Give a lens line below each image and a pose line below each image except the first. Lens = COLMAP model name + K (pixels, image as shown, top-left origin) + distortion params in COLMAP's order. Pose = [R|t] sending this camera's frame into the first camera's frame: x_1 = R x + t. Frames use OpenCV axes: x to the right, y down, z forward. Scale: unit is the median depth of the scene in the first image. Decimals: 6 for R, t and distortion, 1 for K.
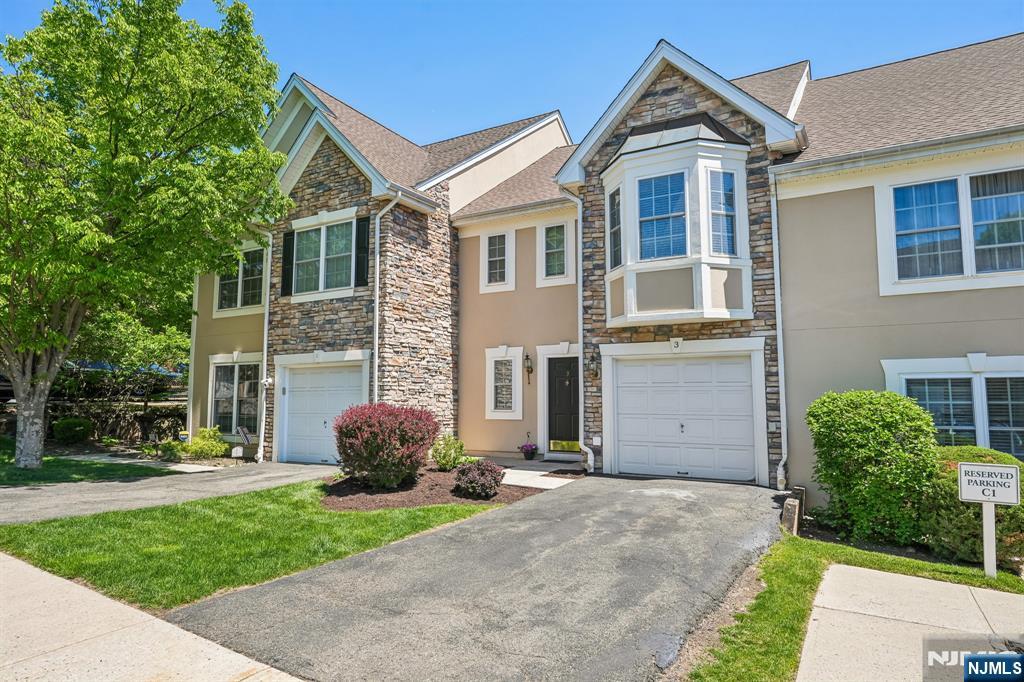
lens RADIAL K [[618.6, 0, 512.0], [0, 618.6, 341.0], [0, 0, 1]] dist [-0.002951, -0.000016]
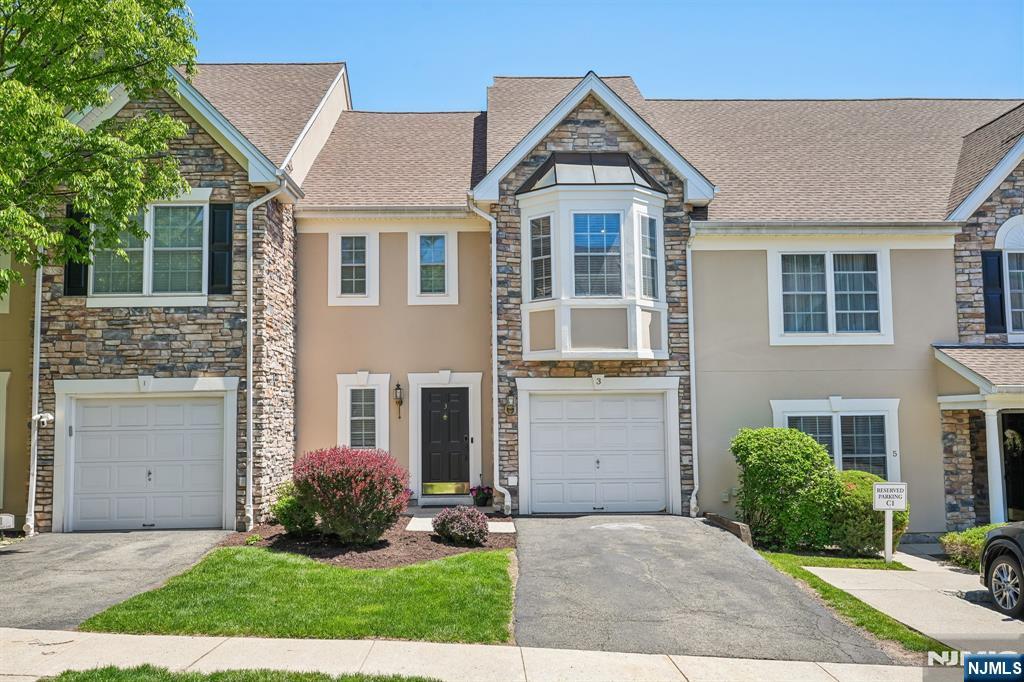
lens RADIAL K [[905.6, 0, 512.0], [0, 905.6, 341.0], [0, 0, 1]] dist [0.001600, 0.001623]
pose [[0.849942, 0.035081, 0.525708, -0.602279], [-0.039822, 0.999204, -0.002295, -0.048233], [-0.525370, -0.018984, 0.850662, -0.169991]]
